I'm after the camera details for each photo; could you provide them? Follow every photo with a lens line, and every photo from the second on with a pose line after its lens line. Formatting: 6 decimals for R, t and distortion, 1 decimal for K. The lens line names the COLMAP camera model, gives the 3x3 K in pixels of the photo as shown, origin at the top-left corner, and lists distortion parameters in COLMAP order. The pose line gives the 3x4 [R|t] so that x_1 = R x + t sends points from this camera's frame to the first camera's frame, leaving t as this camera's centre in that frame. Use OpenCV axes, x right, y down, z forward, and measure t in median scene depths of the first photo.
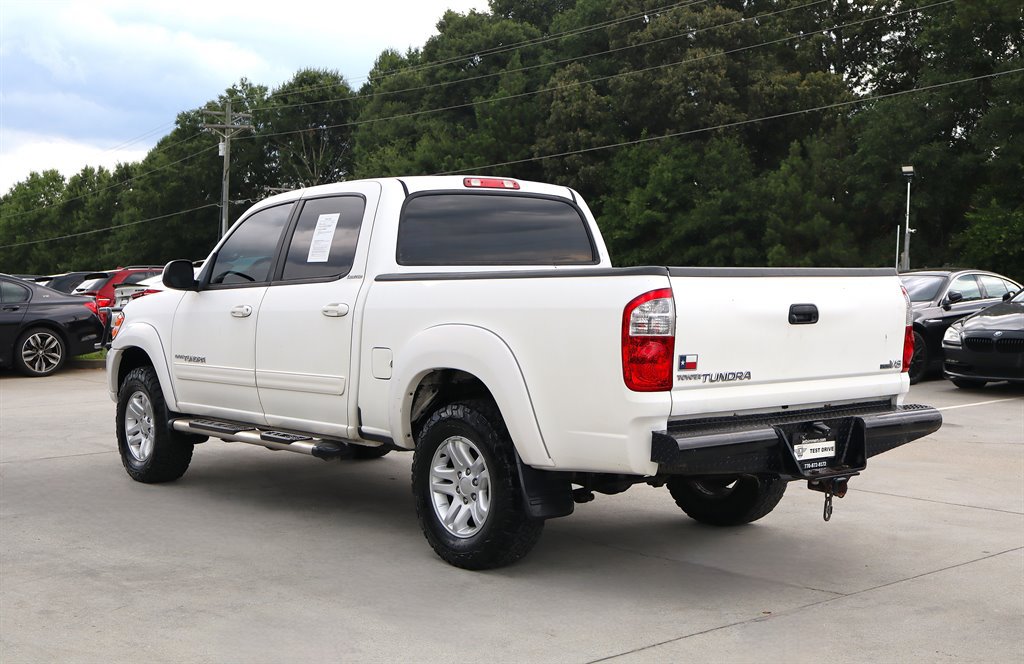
lens RADIAL K [[1303.2, 0, 512.0], [0, 1303.2, 332.0], [0, 0, 1]] dist [0.013357, 0.028685]
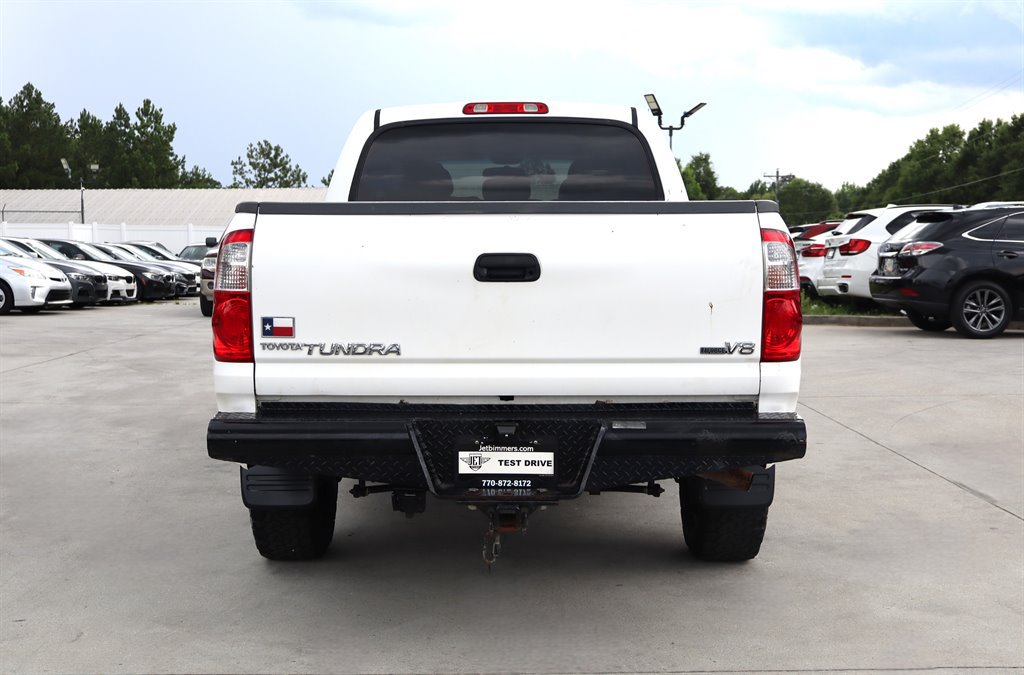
lens RADIAL K [[1303.1, 0, 512.0], [0, 1303.1, 337.5], [0, 0, 1]] dist [0.033064, 0.039243]
pose [[0.785270, 0.049531, -0.617169, 0.653628], [-0.026573, 0.998573, 0.046329, -0.008685], [0.618583, -0.019981, 0.785465, 0.446836]]
